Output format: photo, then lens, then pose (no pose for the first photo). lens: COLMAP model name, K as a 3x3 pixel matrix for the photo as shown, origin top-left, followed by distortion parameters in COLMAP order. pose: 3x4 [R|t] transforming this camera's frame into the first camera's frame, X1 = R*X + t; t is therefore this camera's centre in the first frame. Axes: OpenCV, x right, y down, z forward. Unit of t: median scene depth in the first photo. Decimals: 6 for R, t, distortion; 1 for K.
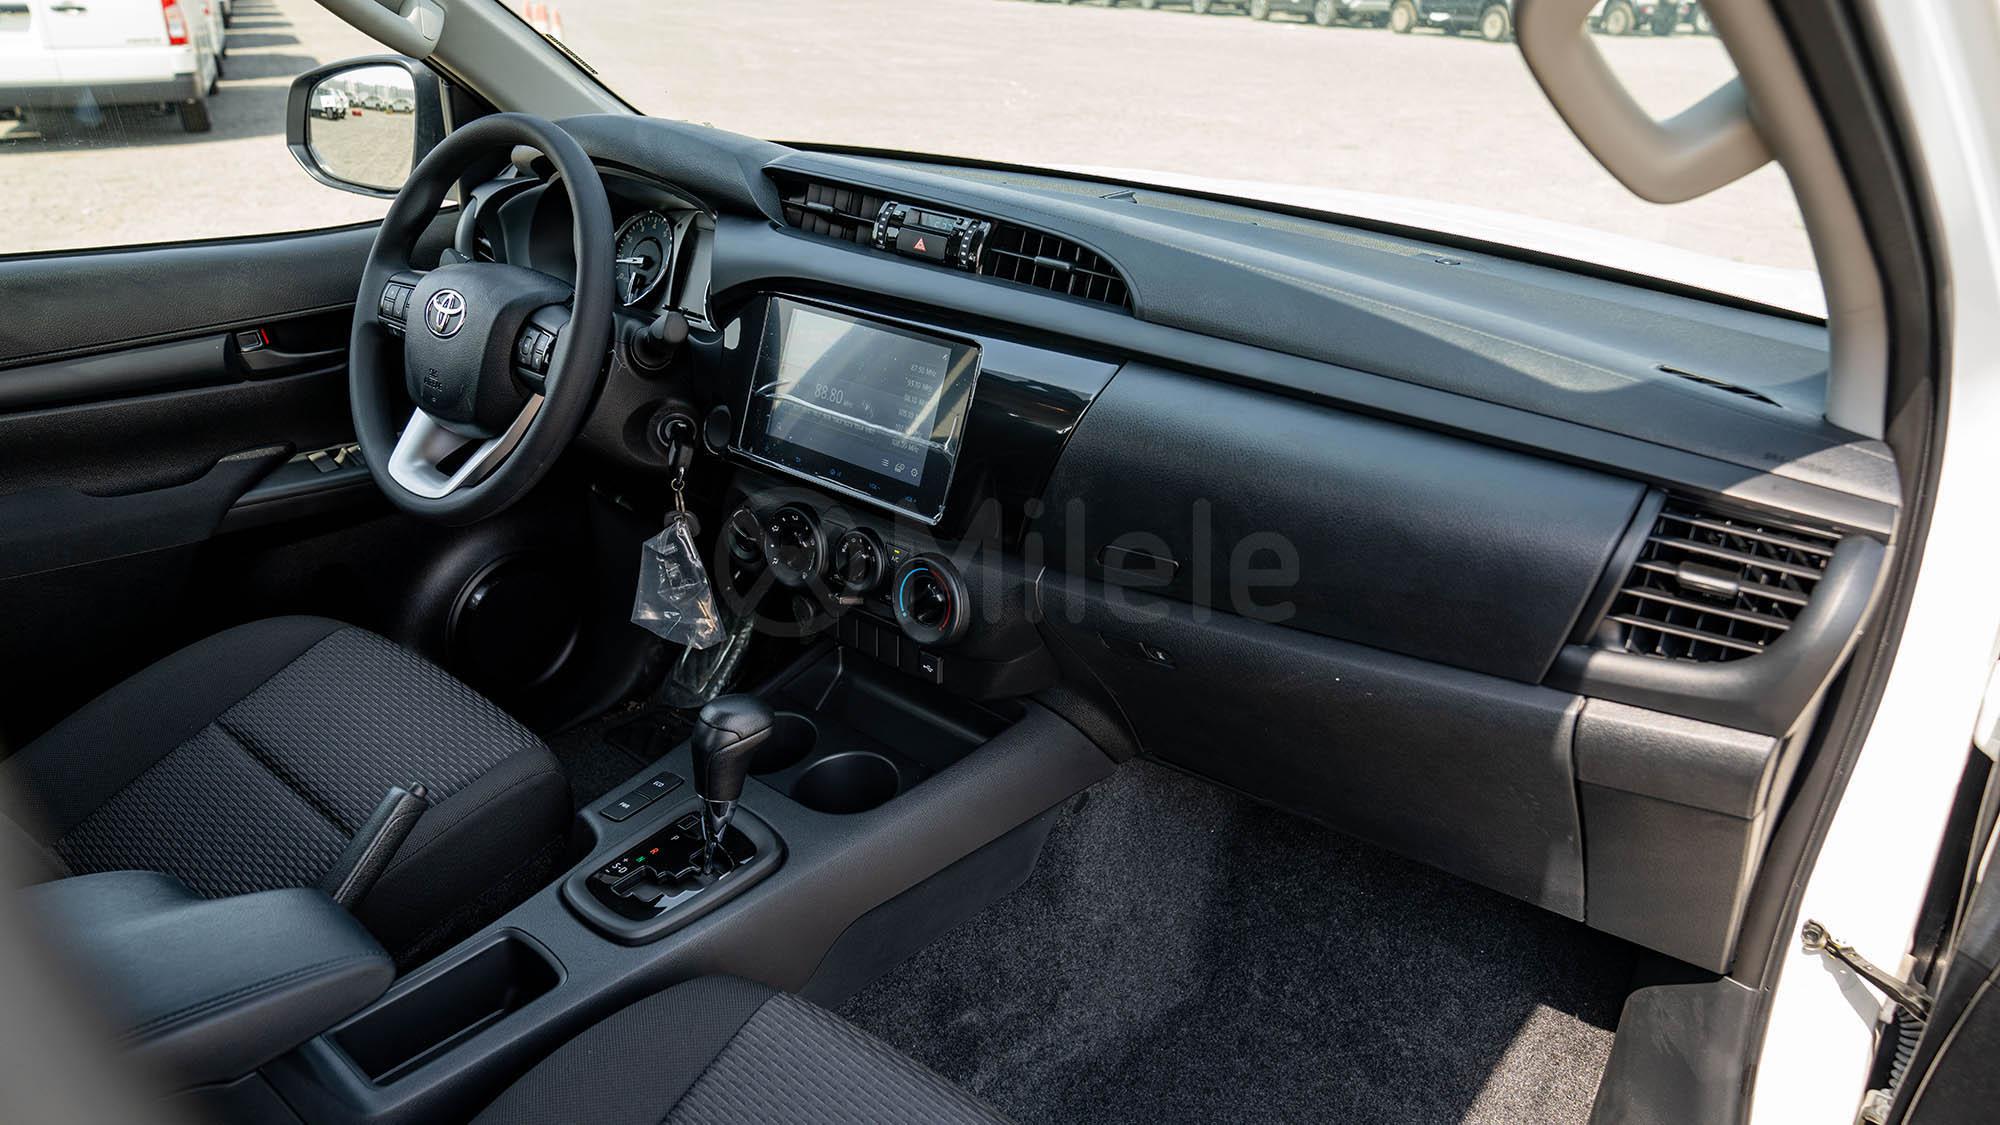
lens RADIAL K [[1421.5, 0, 1000.0], [0, 1421.5, 562.5], [0, 0, 1]] dist [-0.127822, 0.001265]
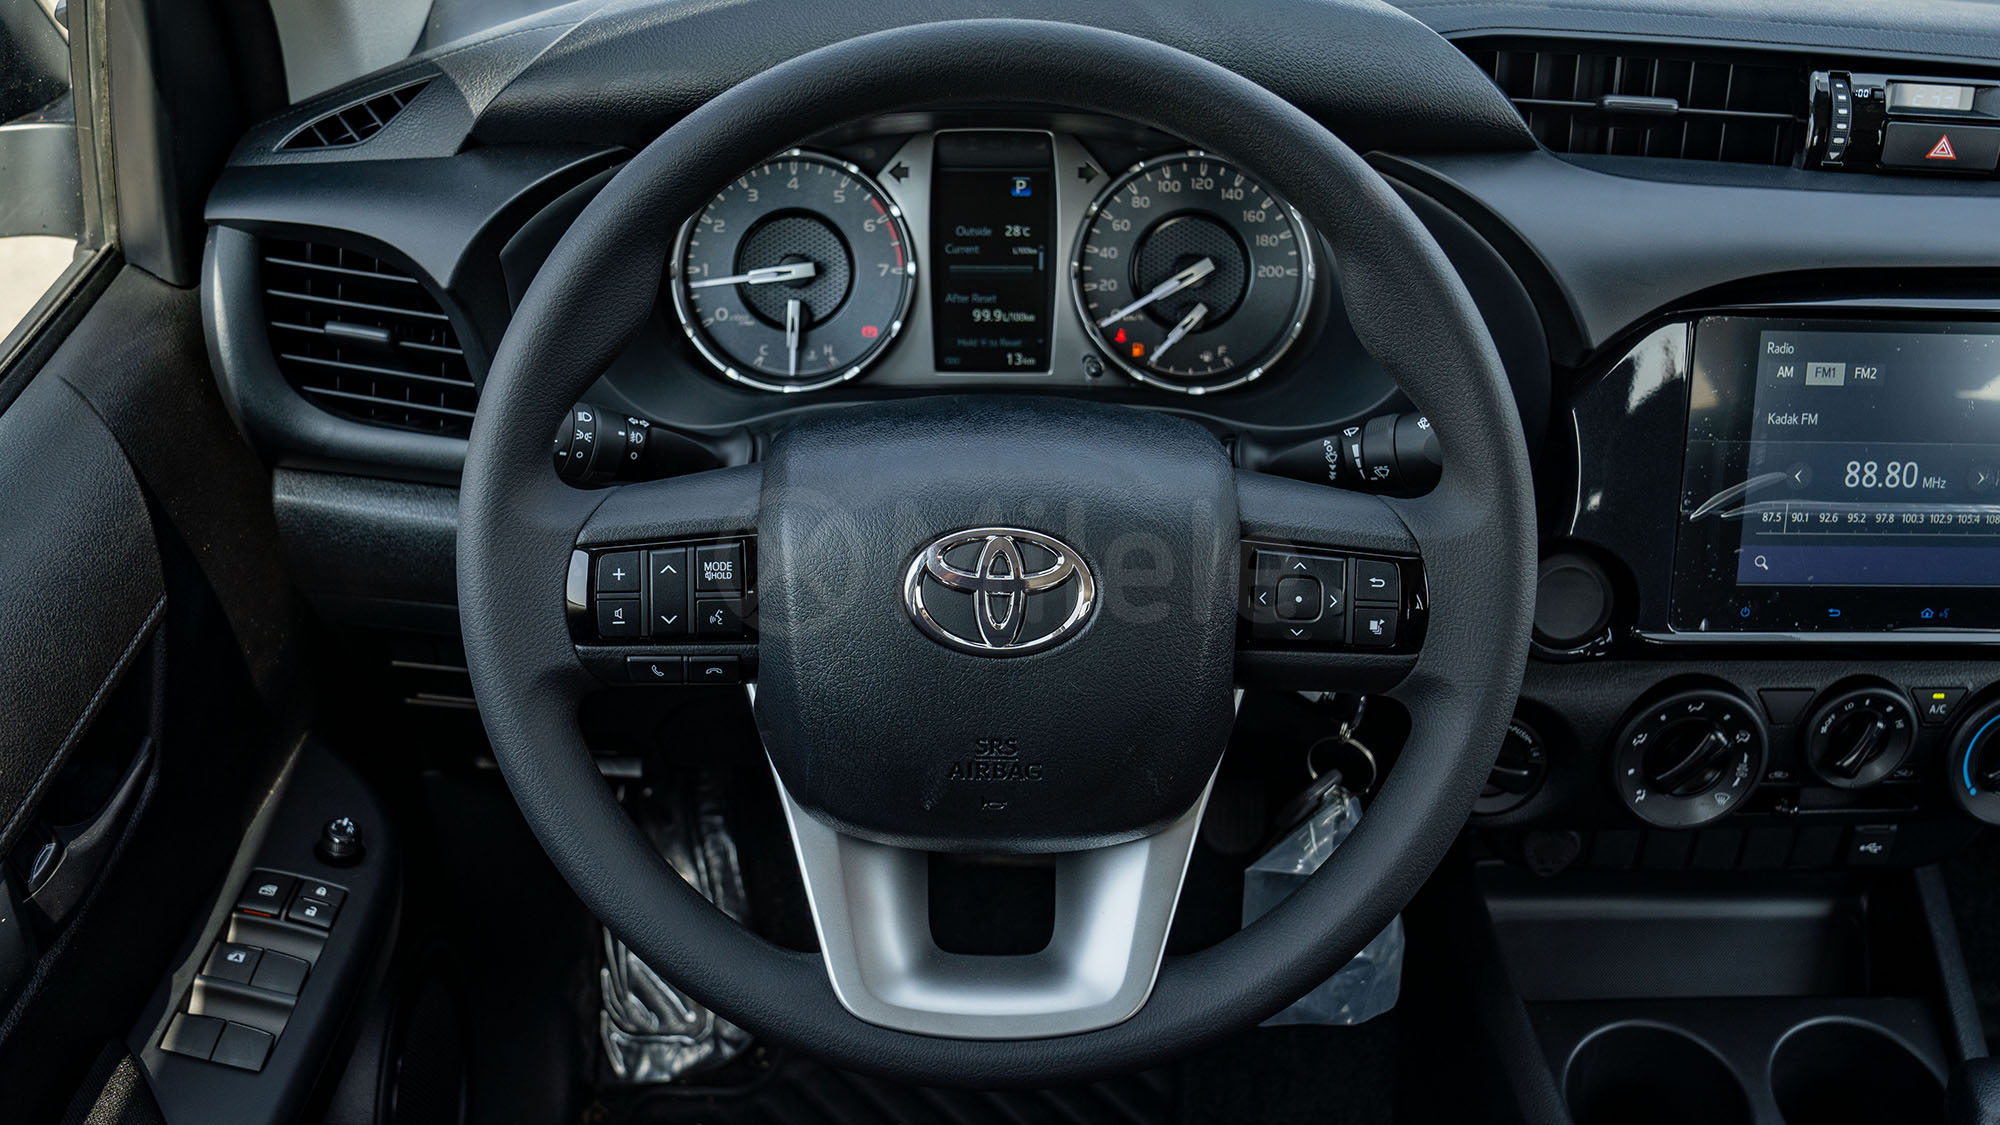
lens RADIAL K [[1941.5, 0, 1000.0], [0, 1941.5, 562.5], [0, 0, 1]] dist [-0.183868, 0.204044]
pose [[0.756220, -0.365217, 0.542907, -0.758709], [0.272925, 0.930165, 0.245569, -0.350429], [-0.594679, -0.037531, 0.803086, 0.648819]]
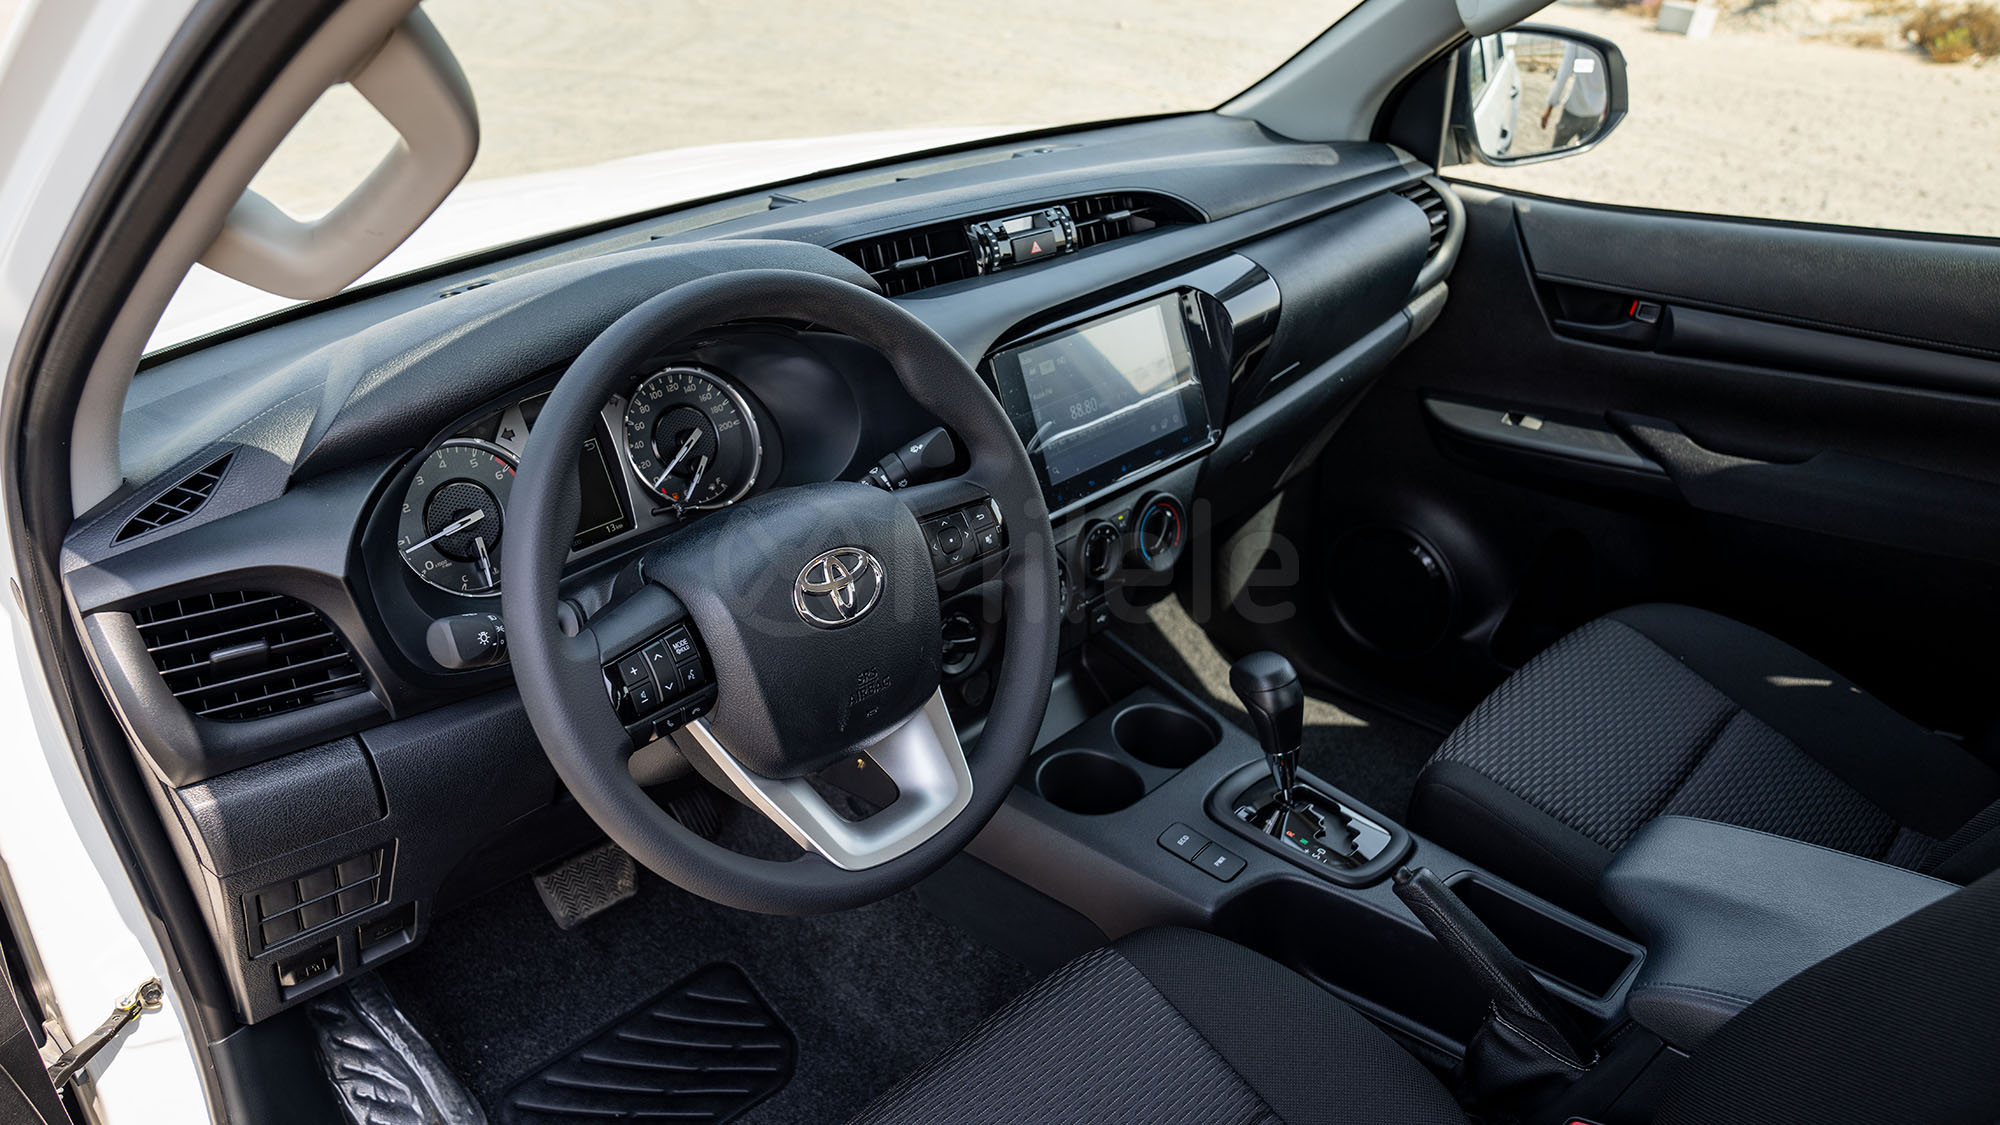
lens RADIAL K [[1421.5, 0, 1000.0], [0, 1421.5, 562.5], [0, 0, 1]] dist [-0.127822, 0.001265]
pose [[0.061176, -0.470665, 0.880189, -1.077364], [0.431526, 0.807638, 0.401877, -0.467607], [-0.900024, 0.355239, 0.252512, 0.851575]]
